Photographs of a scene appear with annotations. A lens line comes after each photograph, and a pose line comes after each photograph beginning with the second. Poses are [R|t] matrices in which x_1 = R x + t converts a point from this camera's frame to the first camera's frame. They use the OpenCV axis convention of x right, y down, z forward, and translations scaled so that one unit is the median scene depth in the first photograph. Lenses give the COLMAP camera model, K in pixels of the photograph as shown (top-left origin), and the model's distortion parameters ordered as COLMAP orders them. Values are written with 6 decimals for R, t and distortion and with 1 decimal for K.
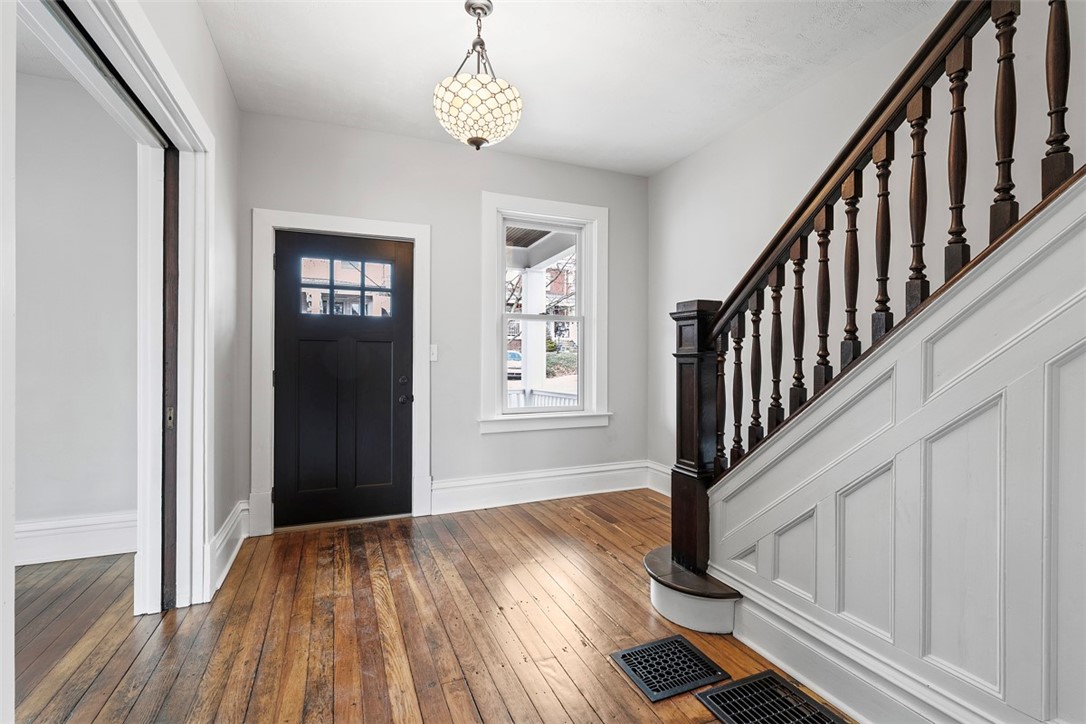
lens RADIAL K [[495.7, 0, 546.6], [0, 495.7, 358.5], [0, 0, 1]] dist [-0.002727, 0.000048]
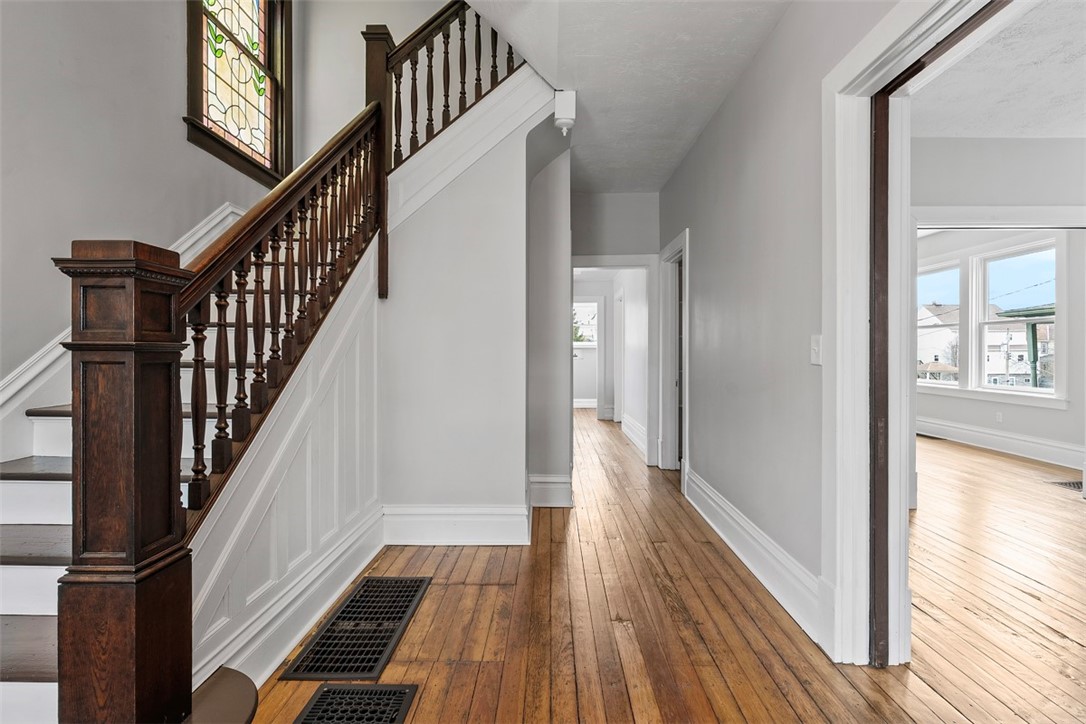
lens RADIAL K [[491.2, 0, 545.1], [0, 491.2, 354.0], [0, 0, 1]] dist [-0.000824, -0.000268]
pose [[-0.917111, -0.001702, 0.398629, -0.304950], [-0.001333, 0.999998, 0.001201, 0.000106], [-0.398630, 0.000570, -0.917112, 1.254298]]
